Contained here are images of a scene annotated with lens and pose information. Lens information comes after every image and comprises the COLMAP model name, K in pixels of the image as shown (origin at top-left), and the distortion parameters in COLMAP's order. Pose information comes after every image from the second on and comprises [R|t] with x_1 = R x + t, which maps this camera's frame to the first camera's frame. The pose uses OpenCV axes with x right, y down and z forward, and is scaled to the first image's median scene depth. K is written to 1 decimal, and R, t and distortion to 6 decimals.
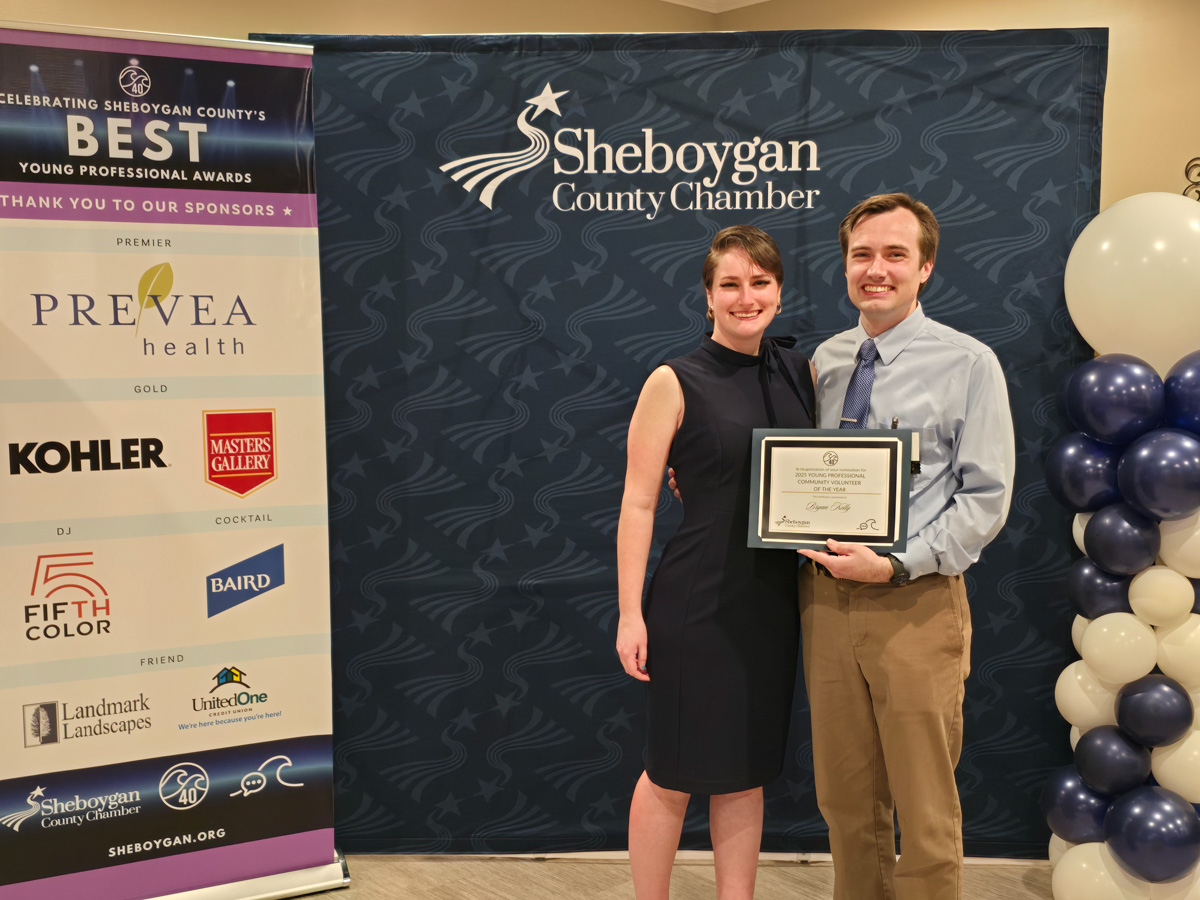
lens RADIAL K [[1411.5, 0, 600.7], [0, 1411.5, 476.3], [0, 0, 1]] dist [0.060402, -0.104117]
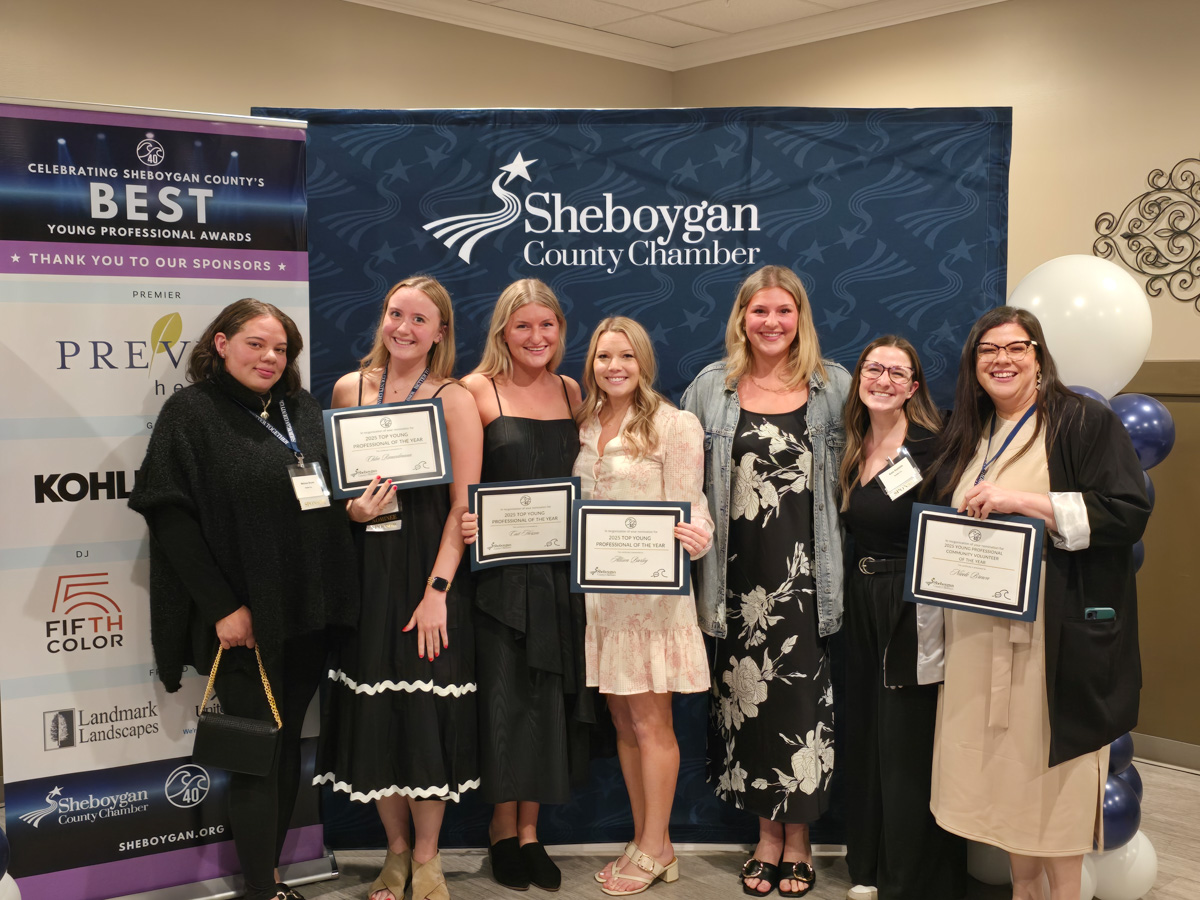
lens RADIAL K [[1375.9, 0, 608.6], [0, 1375.9, 449.3], [0, 0, 1]] dist [0.147460, -0.366739]
pose [[0.999494, -0.001871, 0.031757, -0.001674], [0.002960, 0.999408, -0.034286, -0.003996], [-0.031674, 0.034362, 0.998907, -0.092923]]
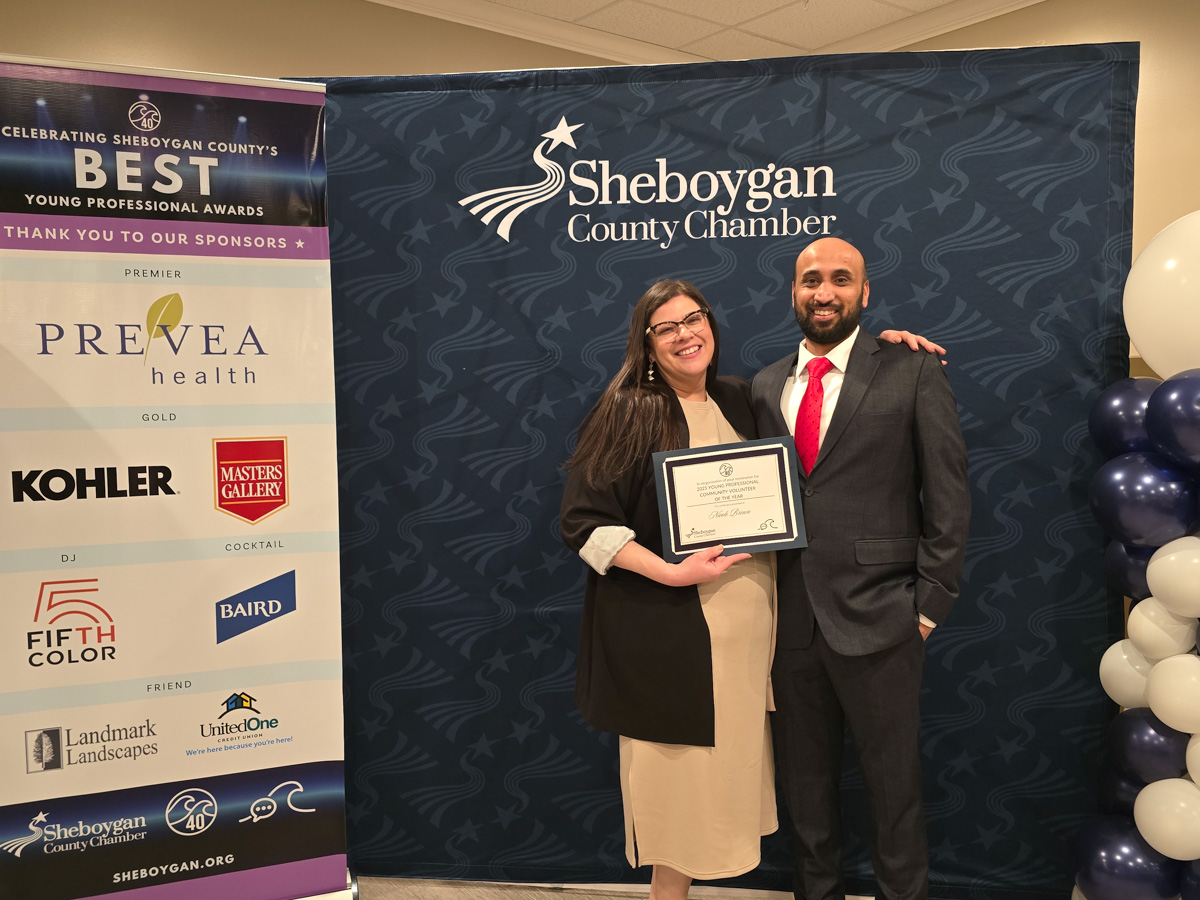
lens RADIAL K [[1087.2, 0, 606.1], [0, 1087.2, 442.9], [0, 0, 1]] dist [0.044145, -0.061979]
pose [[0.994560, 0.001073, -0.104160, 0.075154], [-0.005753, 0.998986, -0.044645, -0.009440], [0.104007, 0.045002, 0.993558, 0.237771]]
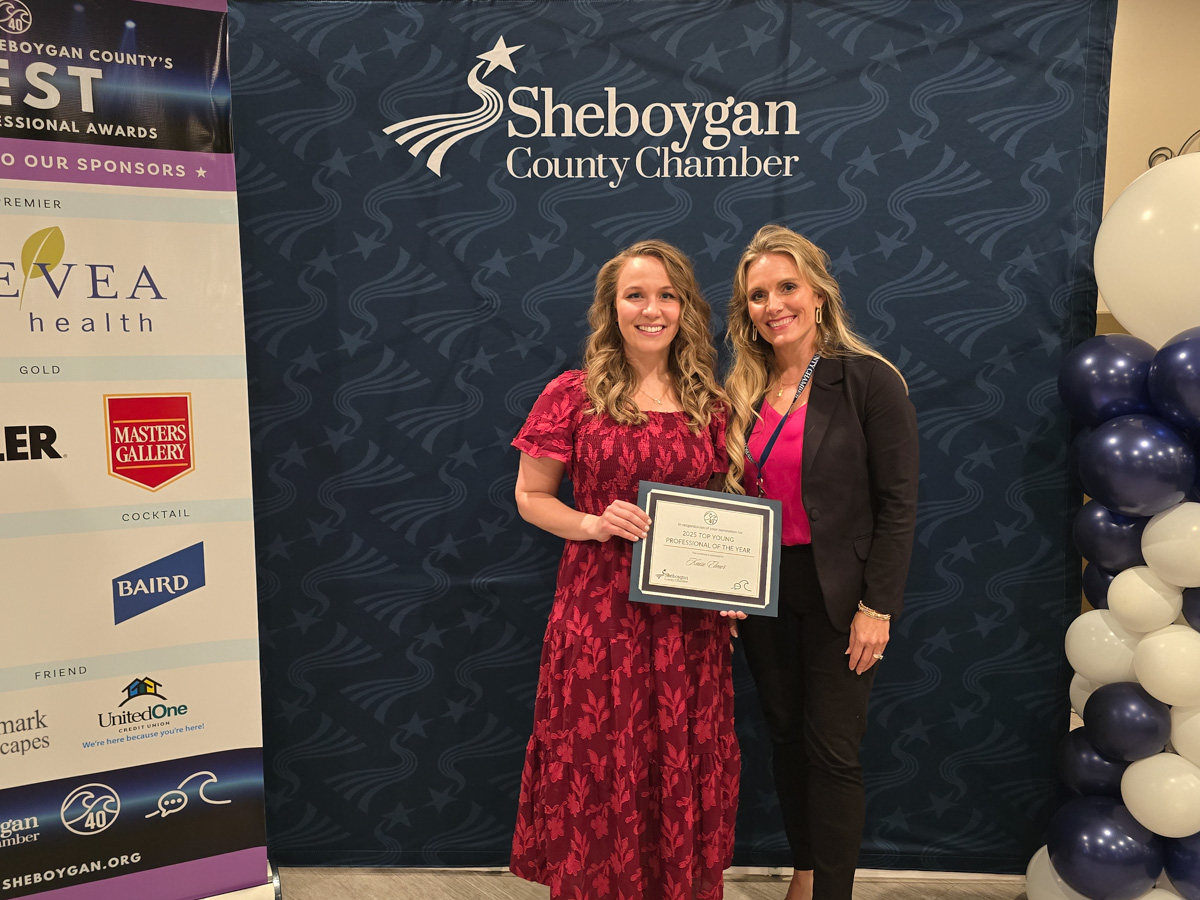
lens RADIAL K [[1097.7, 0, 622.0], [0, 1097.7, 465.8], [0, 0, 1]] dist [0.042016, -0.055805]
pose [[0.999971, 0.005393, -0.005291, 0.045851], [-0.005291, 0.999802, 0.019193, -0.015564], [0.005393, -0.019164, 0.999802, 0.287010]]
